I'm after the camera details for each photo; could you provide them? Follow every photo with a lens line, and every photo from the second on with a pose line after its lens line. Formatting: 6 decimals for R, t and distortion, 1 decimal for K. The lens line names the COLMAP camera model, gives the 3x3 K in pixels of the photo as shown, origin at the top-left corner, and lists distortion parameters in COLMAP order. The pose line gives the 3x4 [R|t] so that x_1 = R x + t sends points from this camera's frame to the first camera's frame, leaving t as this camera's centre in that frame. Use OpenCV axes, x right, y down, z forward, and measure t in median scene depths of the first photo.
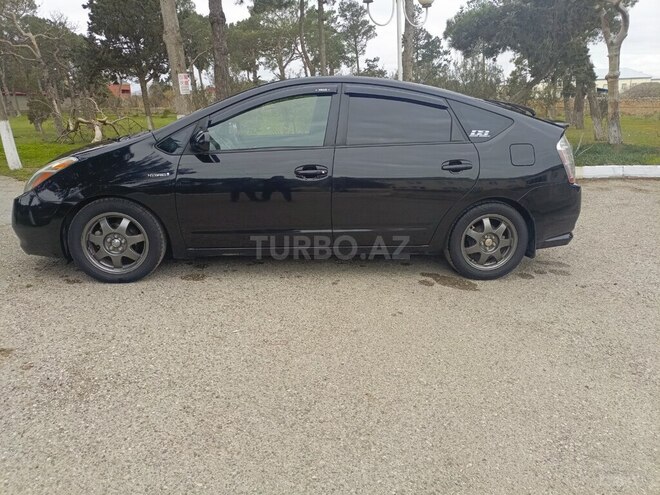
lens RADIAL K [[481.1, 0, 330.0], [0, 481.1, 247.5], [0, 0, 1]] dist [0.058158, -0.077901]
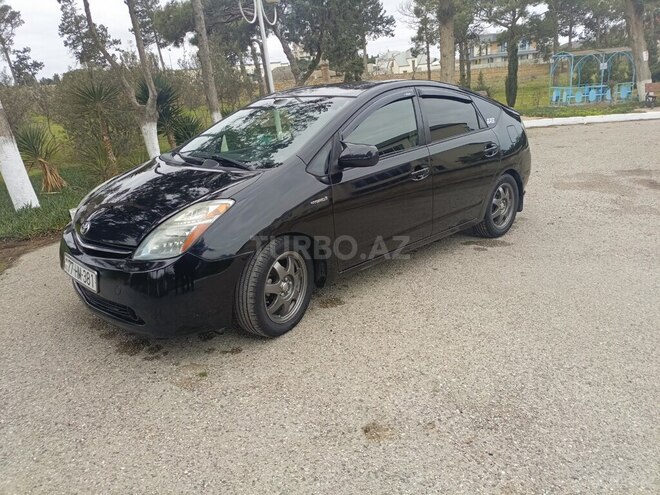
lens RADIAL K [[481.1, 0, 330.0], [0, 481.1, 247.5], [0, 0, 1]] dist [0.058158, -0.077901]
pose [[0.792050, -0.242870, 0.560064, -0.765842], [0.230948, 0.968476, 0.093367, -0.128026], [-0.565084, 0.055395, 0.823171, 0.222738]]
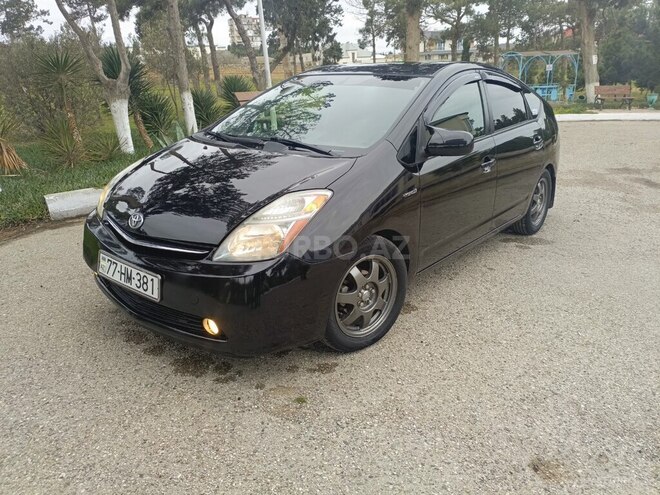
lens RADIAL K [[483.5, 0, 330.0], [0, 483.5, 247.5], [0, 0, 1]] dist [0.052221, -0.071743]
pose [[0.716458, -0.246508, 0.652626, -0.873519], [0.206600, 0.968500, 0.139012, -0.178415], [-0.666336, 0.035236, 0.744818, 0.448125]]
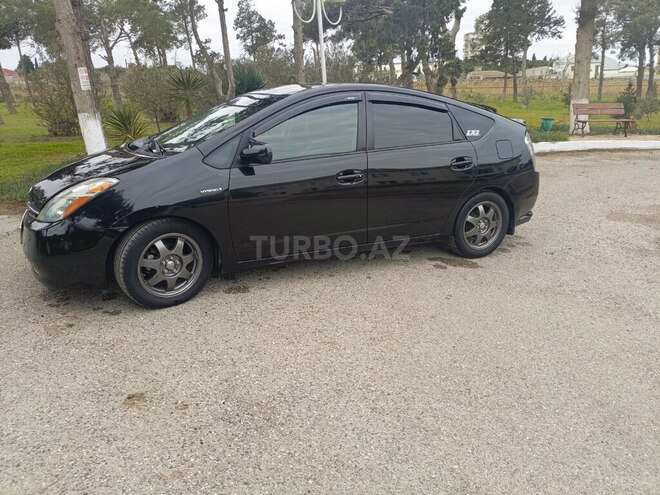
lens RADIAL K [[481.1, 0, 330.0], [0, 481.1, 247.5], [0, 0, 1]] dist [0.058158, -0.077901]
pose [[0.943485, -0.112008, 0.311914, -0.393985], [0.101640, 0.993596, 0.049356, -0.053364], [-0.315444, -0.014864, 0.948828, 0.004232]]
